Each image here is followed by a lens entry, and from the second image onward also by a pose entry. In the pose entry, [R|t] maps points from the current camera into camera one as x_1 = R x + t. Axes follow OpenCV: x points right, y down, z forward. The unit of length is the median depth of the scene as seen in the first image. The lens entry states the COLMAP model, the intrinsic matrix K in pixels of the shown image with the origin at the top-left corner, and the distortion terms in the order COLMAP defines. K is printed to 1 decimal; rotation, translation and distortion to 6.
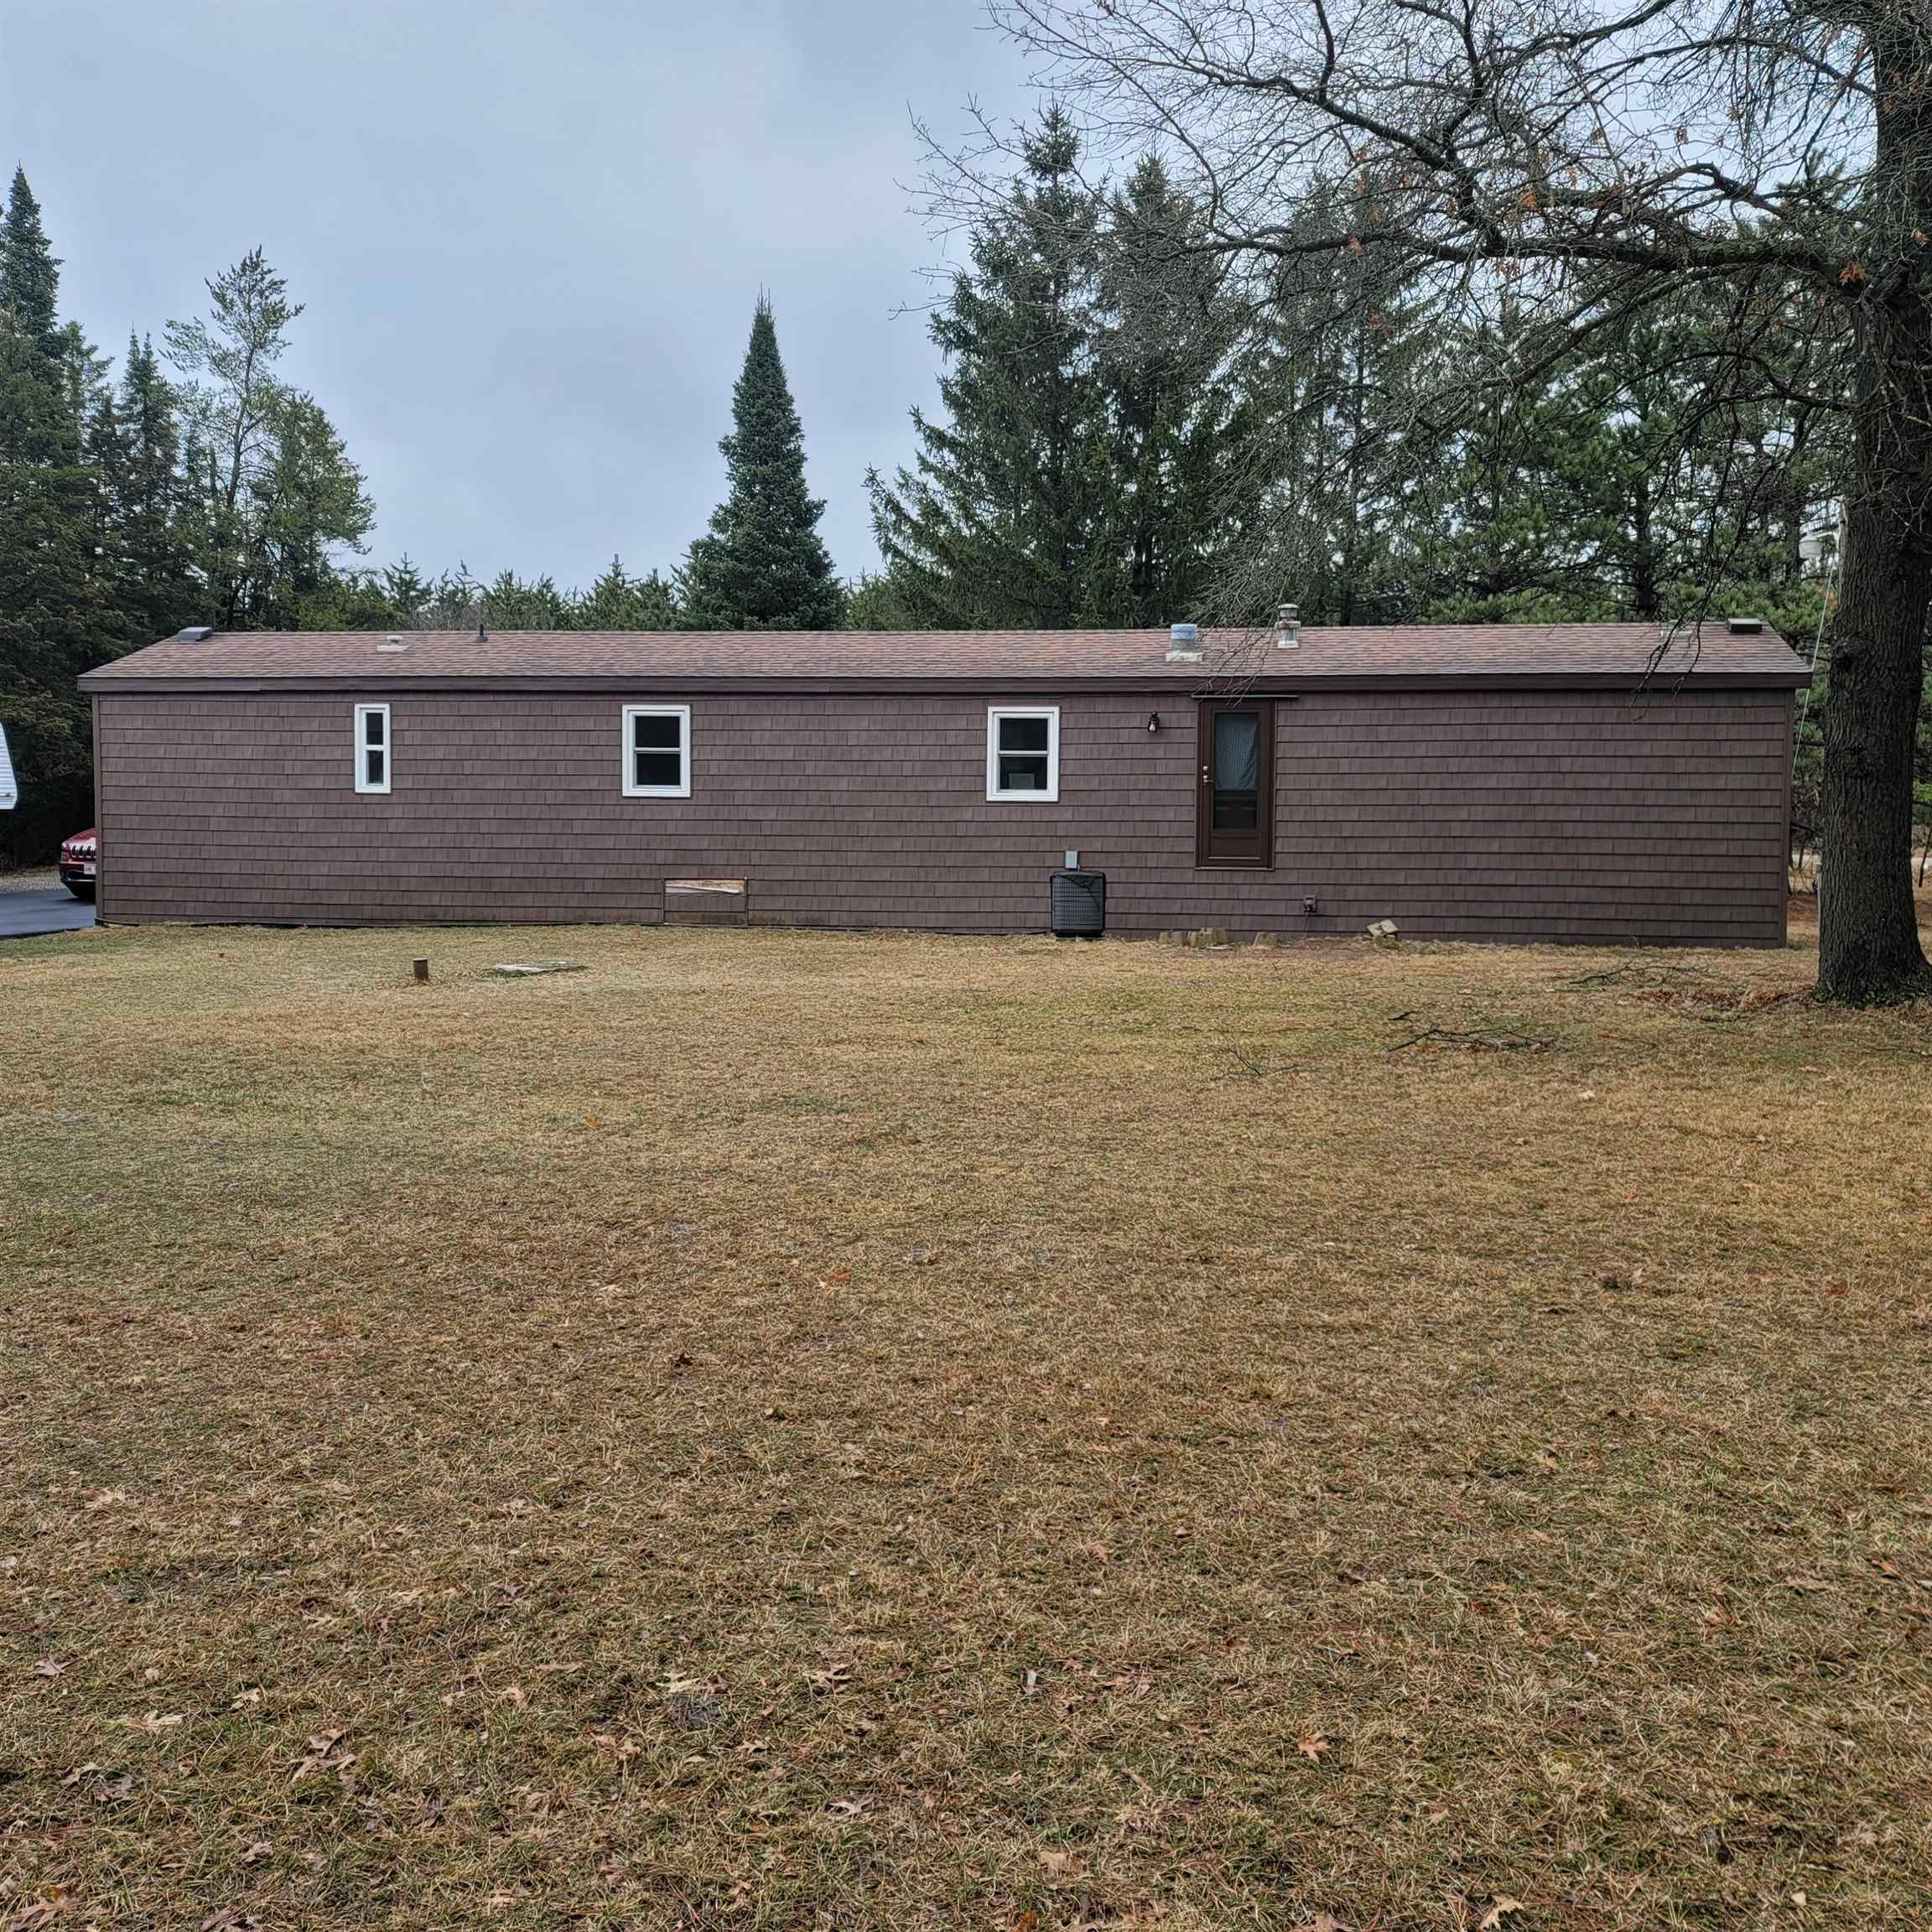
lens RADIAL K [[1885.8, 0, 1004.6], [0, 1885.8, 962.9], [0, 0, 1]] dist [0.055362, -0.030742]
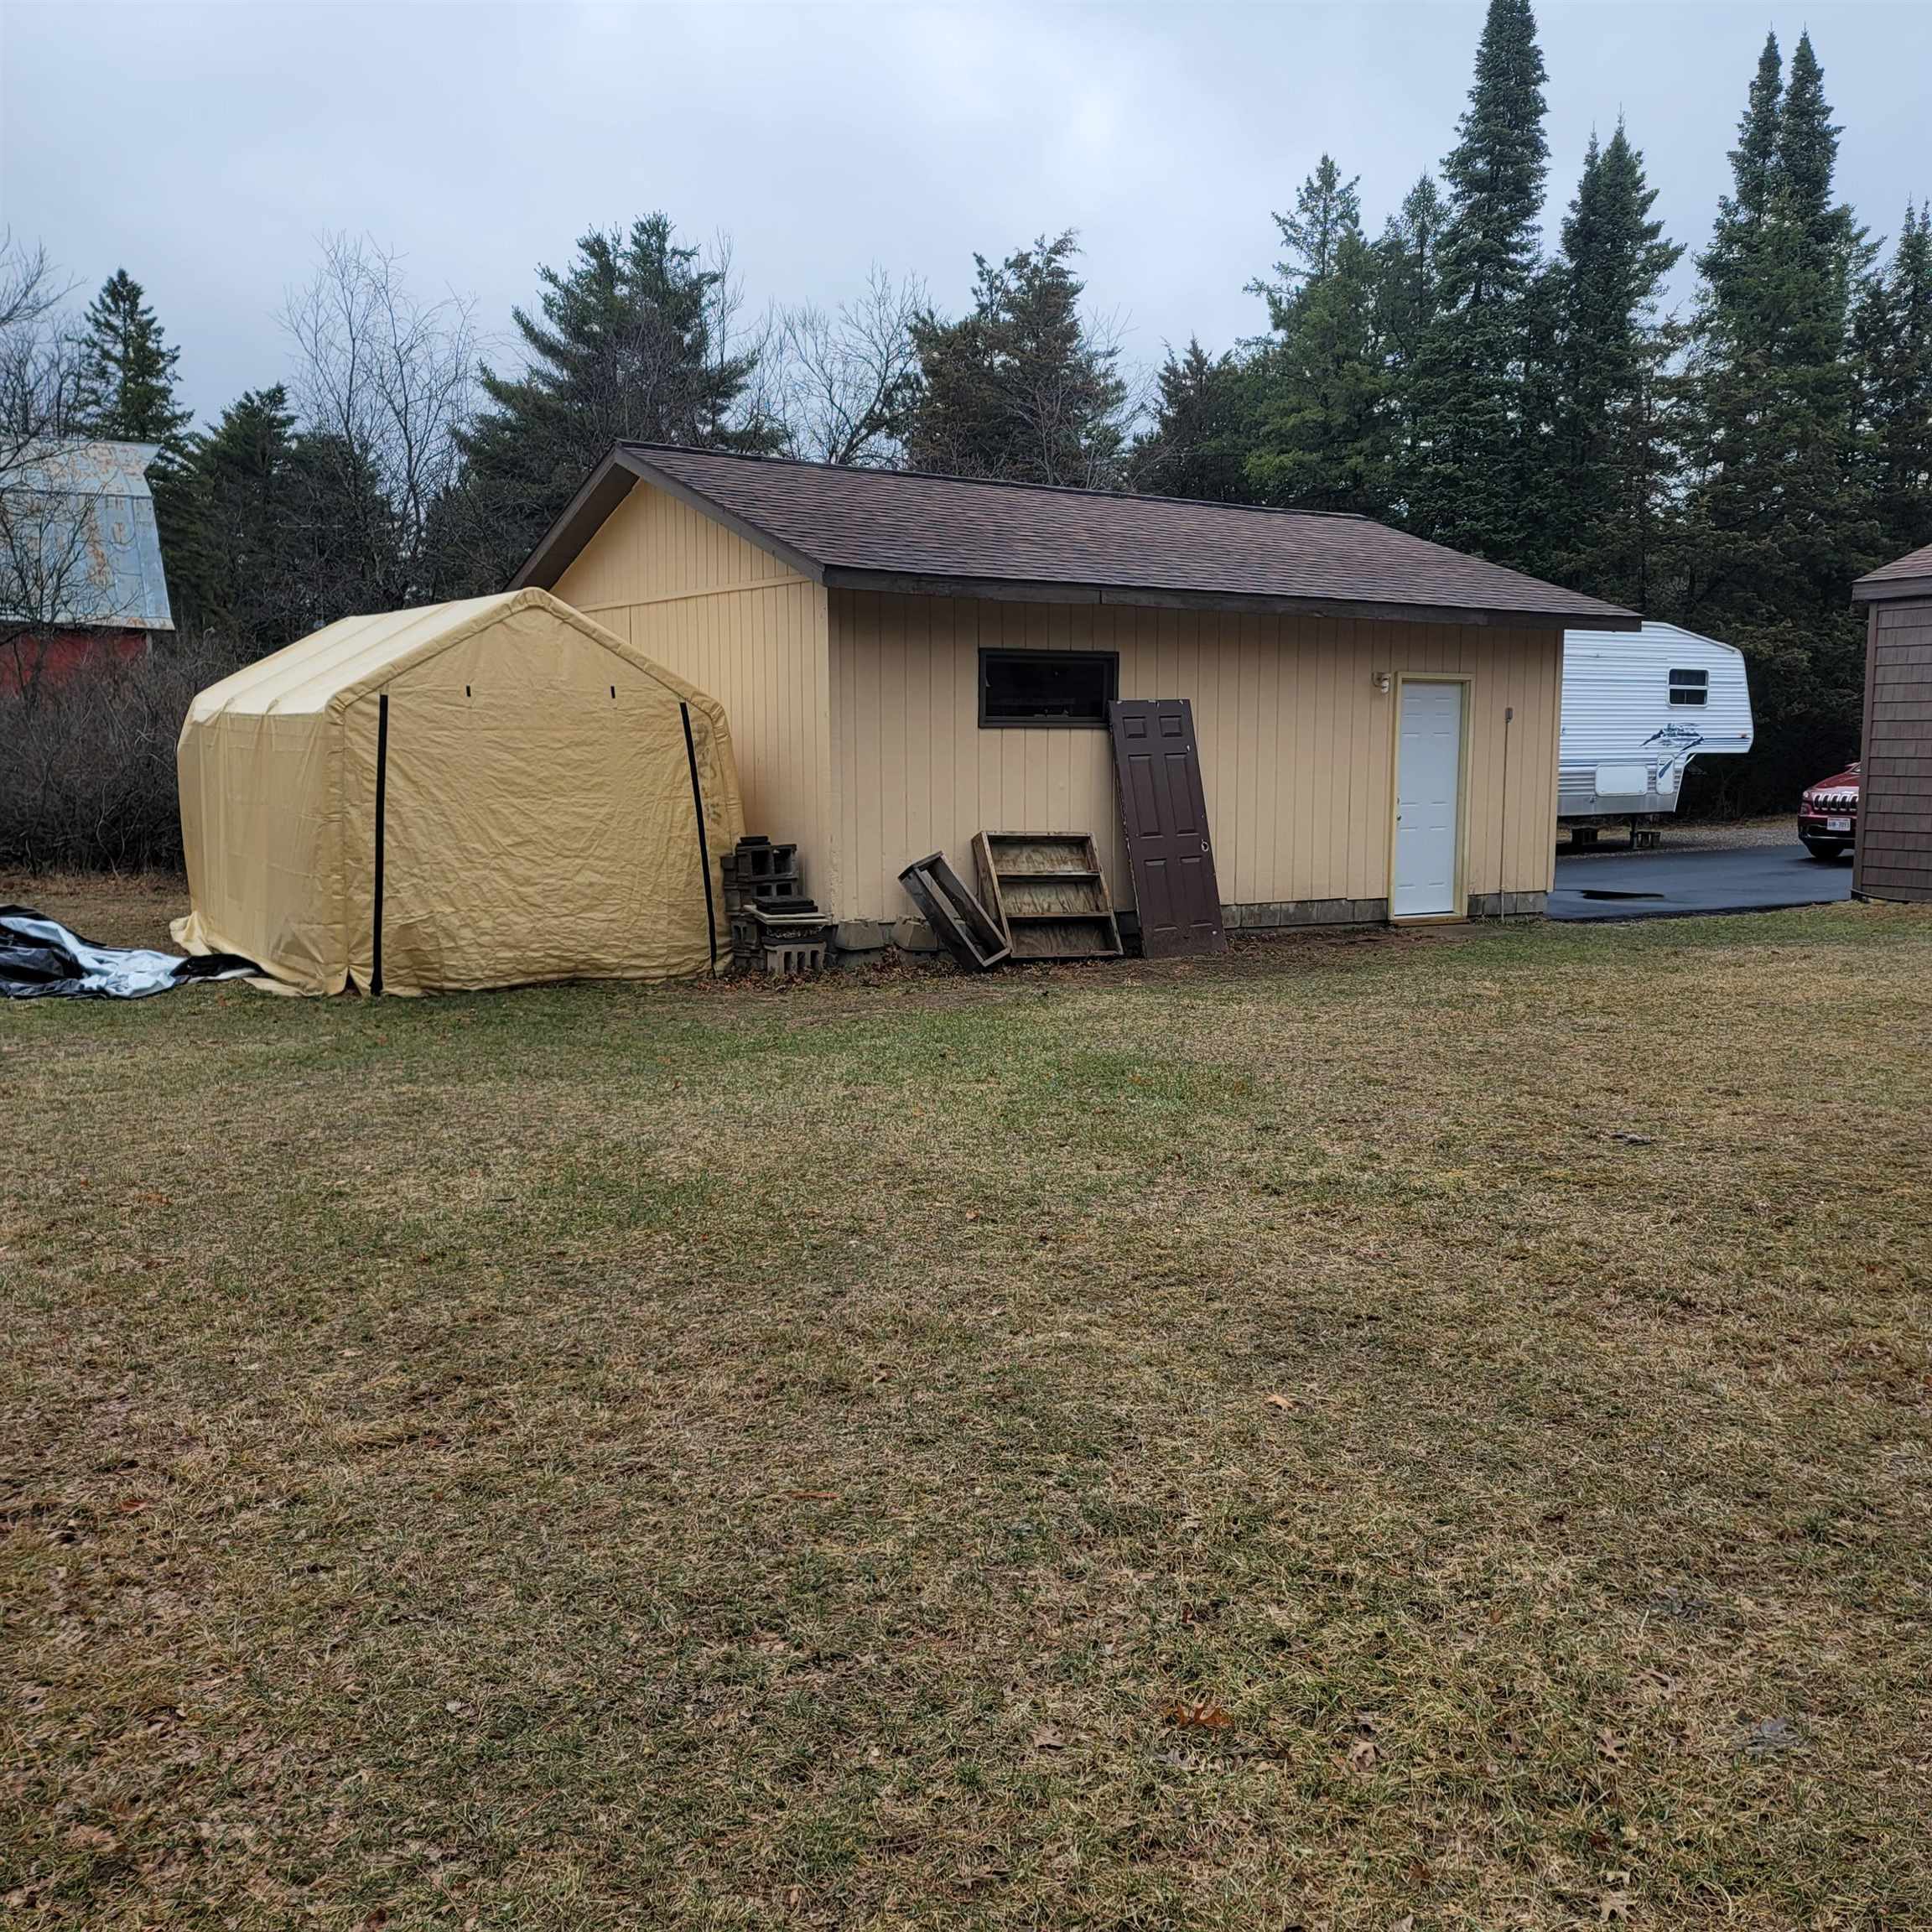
lens RADIAL K [[1885.8, 0, 1004.6], [0, 1885.8, 962.9], [0, 0, 1]] dist [0.055362, -0.030742]
pose [[0.671766, 0.068842, -0.737558, -0.073715], [-0.046356, 0.997628, 0.050896, -0.009767], [0.739312, 0.000000, 0.673363, 0.120531]]
